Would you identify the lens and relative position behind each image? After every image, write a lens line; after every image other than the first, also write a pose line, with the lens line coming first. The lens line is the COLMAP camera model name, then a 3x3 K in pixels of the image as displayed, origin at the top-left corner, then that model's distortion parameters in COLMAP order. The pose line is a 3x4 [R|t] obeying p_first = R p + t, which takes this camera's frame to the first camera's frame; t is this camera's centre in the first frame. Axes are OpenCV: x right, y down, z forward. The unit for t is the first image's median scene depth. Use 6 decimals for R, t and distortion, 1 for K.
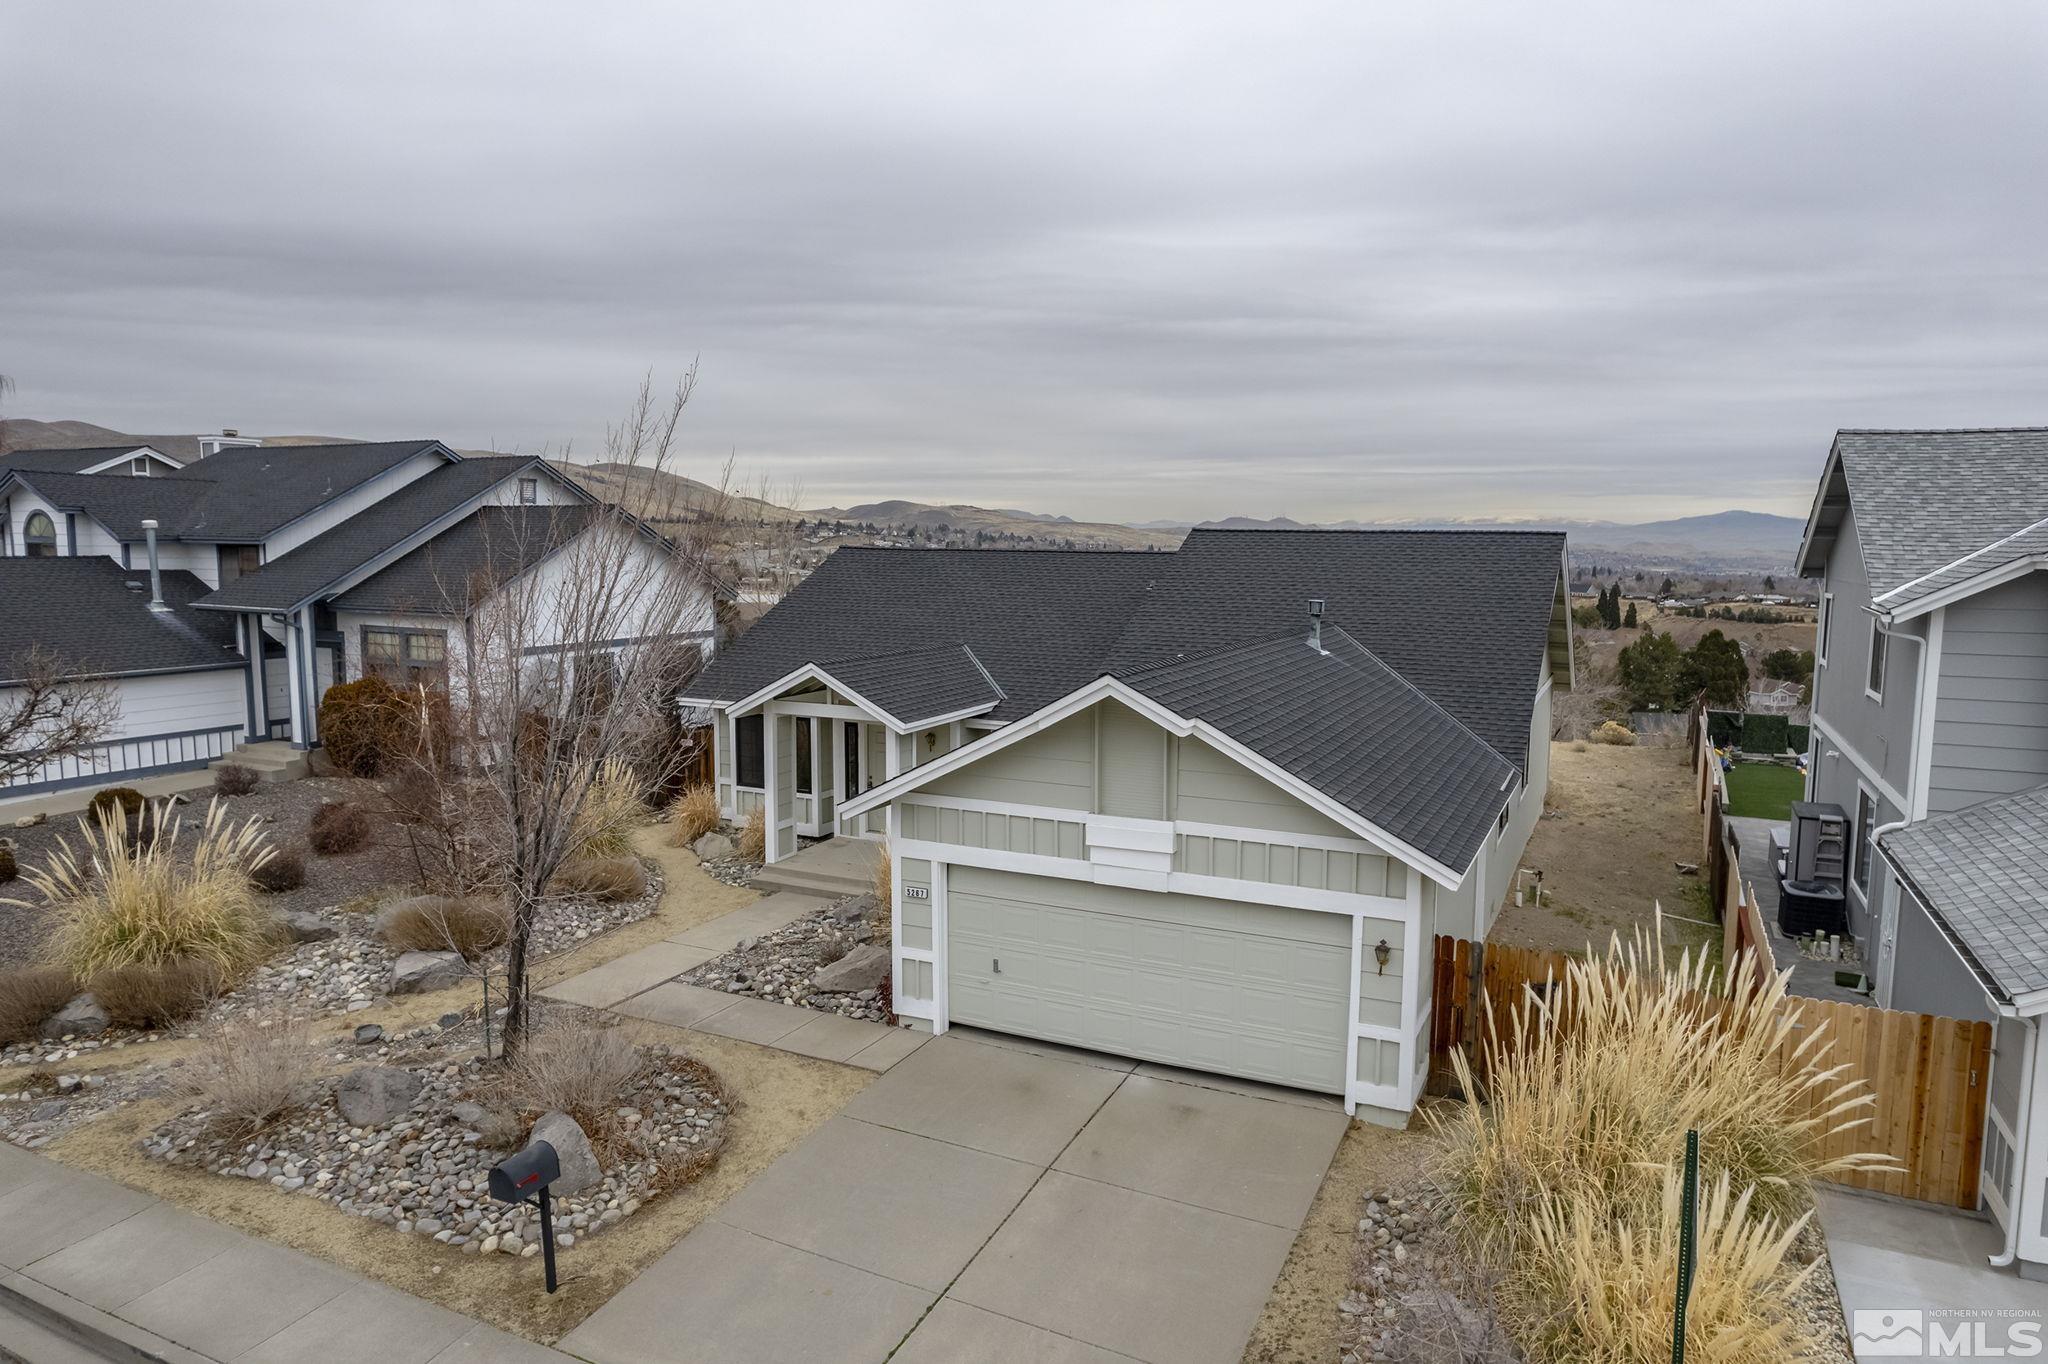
lens RADIAL K [[1313.5, 0, 1029.7], [0, 1313.5, 685.9], [0, 0, 1]] dist [-0.072210, 0.078592]
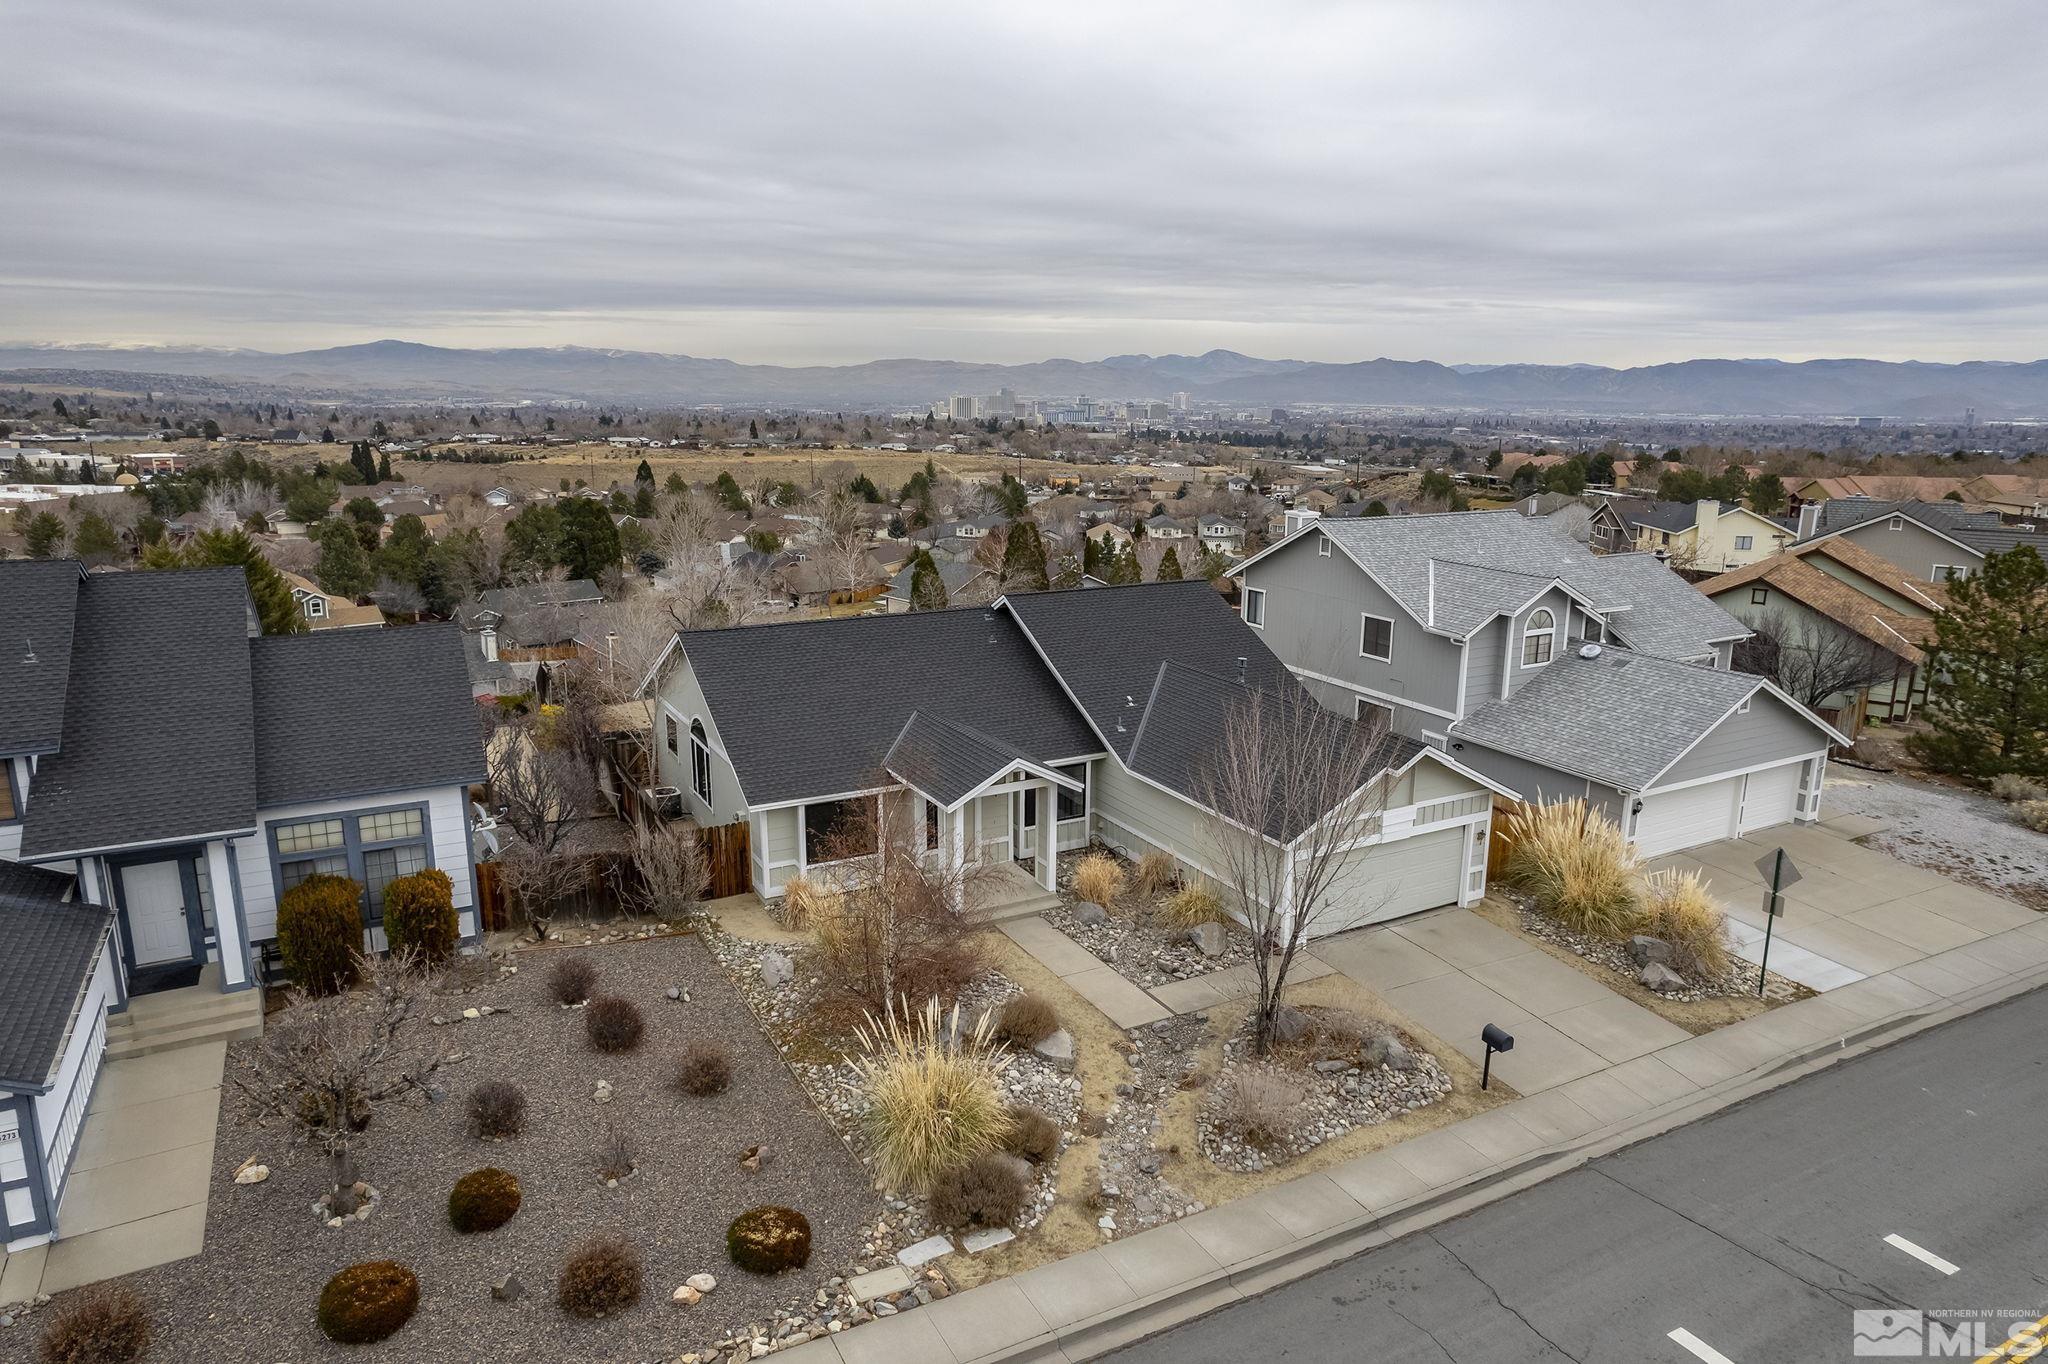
lens RADIAL K [[1313.5, 0, 1034.8], [0, 1313.5, 685.1], [0, 0, 1]] dist [-0.072210, 0.078592]
pose [[0.579423, -0.189913, 0.792592, -1.312395], [0.086714, 0.981318, 0.171742, -0.348724], [-0.810401, -0.030782, 0.585066, 0.193359]]
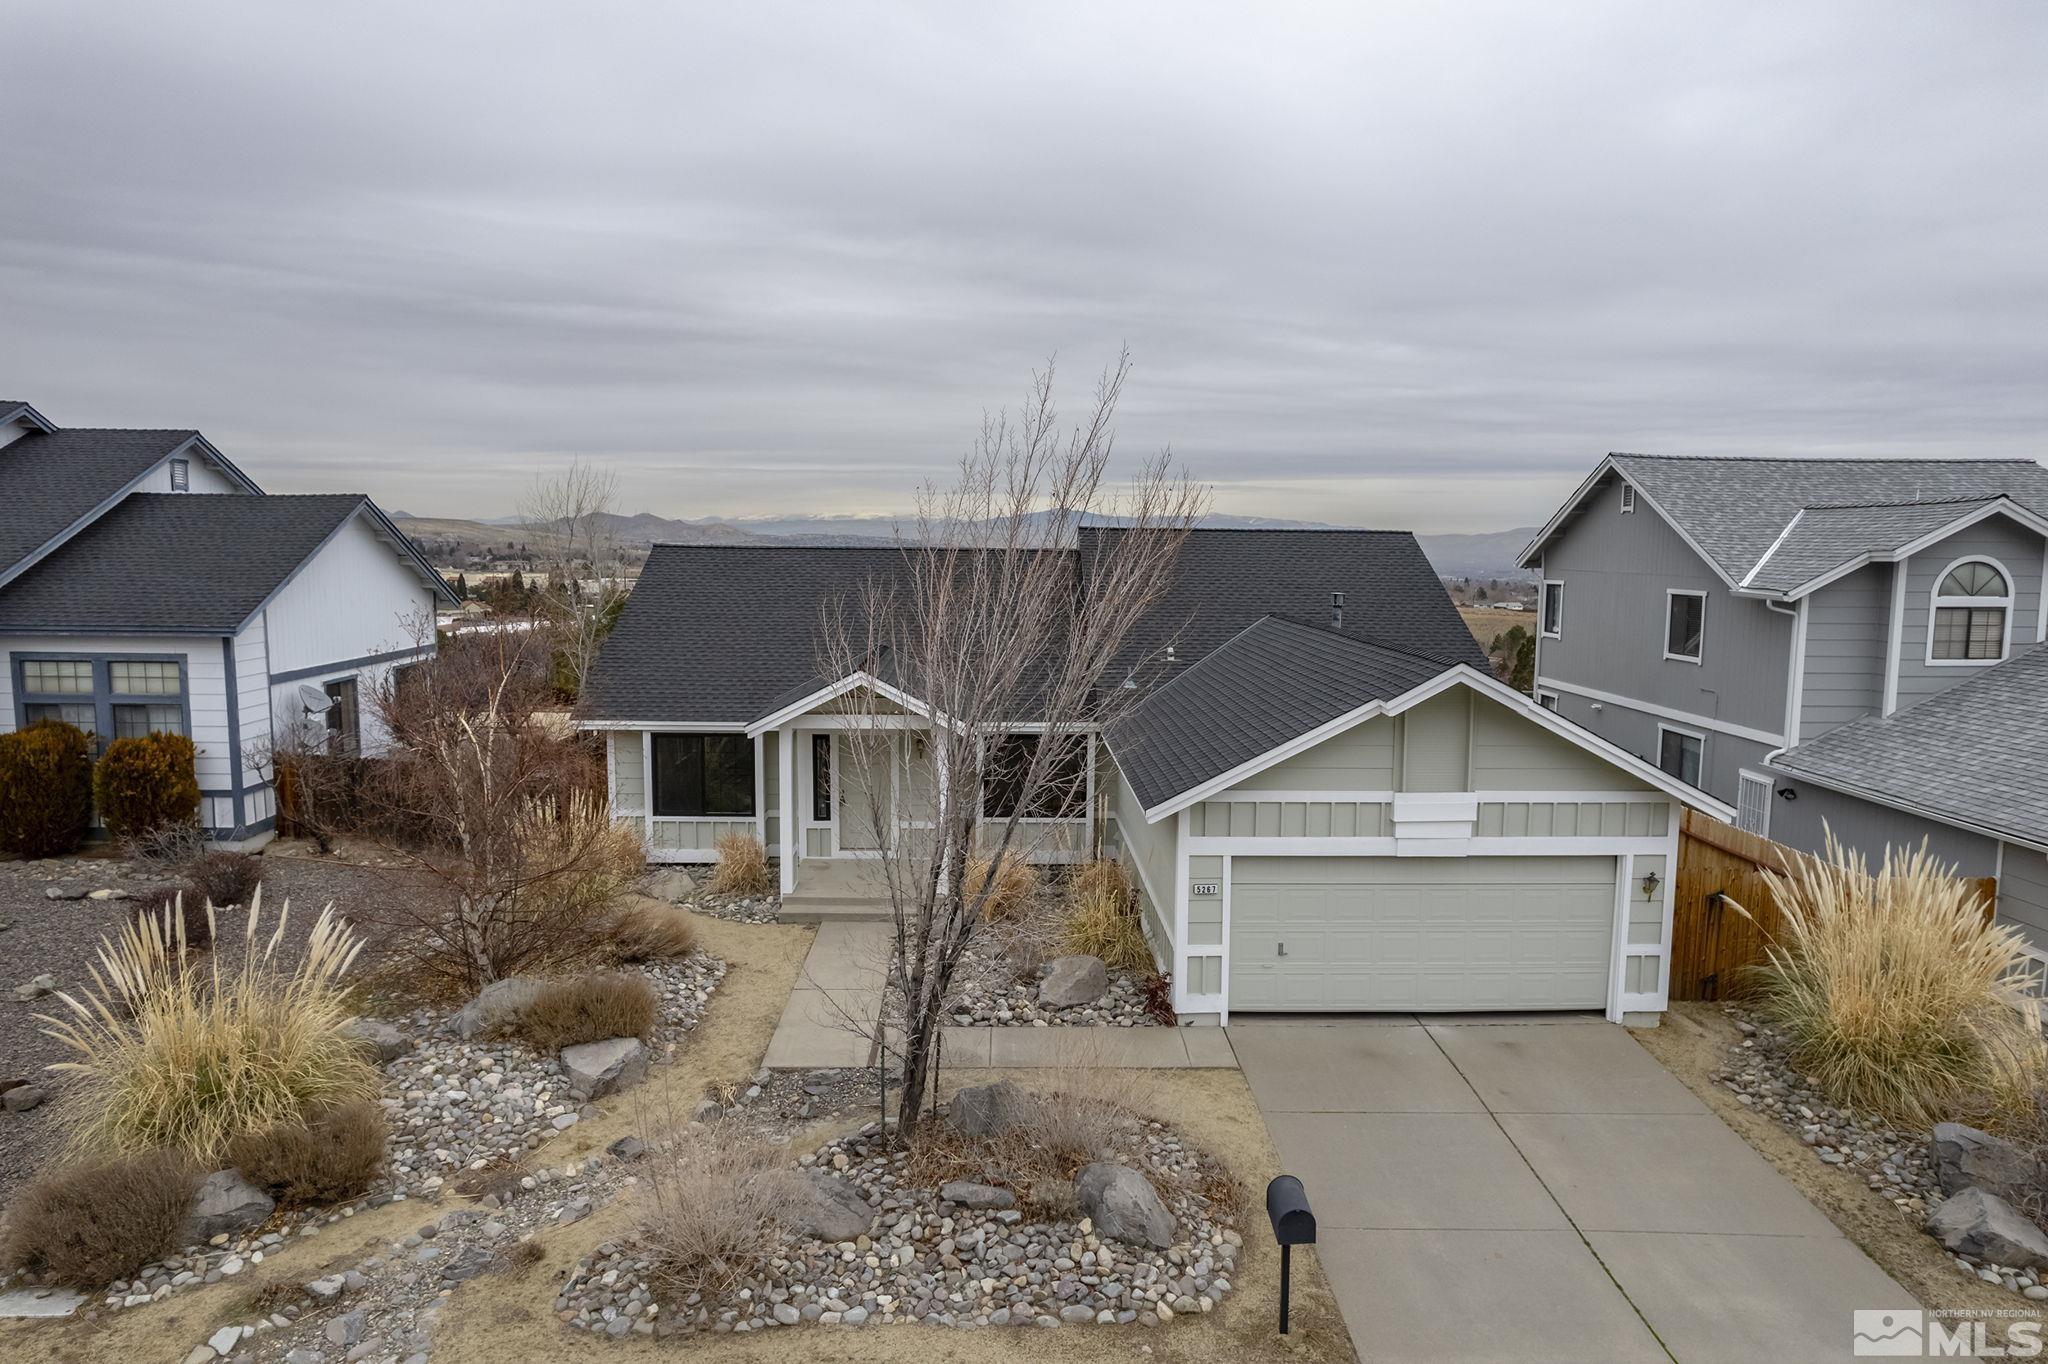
lens RADIAL K [[1313.5, 0, 1032.2], [0, 1313.5, 687.4], [0, 0, 1]] dist [-0.072210, 0.078592]
pose [[0.887954, -0.051285, 0.457064, -0.514266], [0.049353, 0.998650, 0.016174, -0.015986], [-0.457276, 0.008196, 0.889287, 0.127263]]
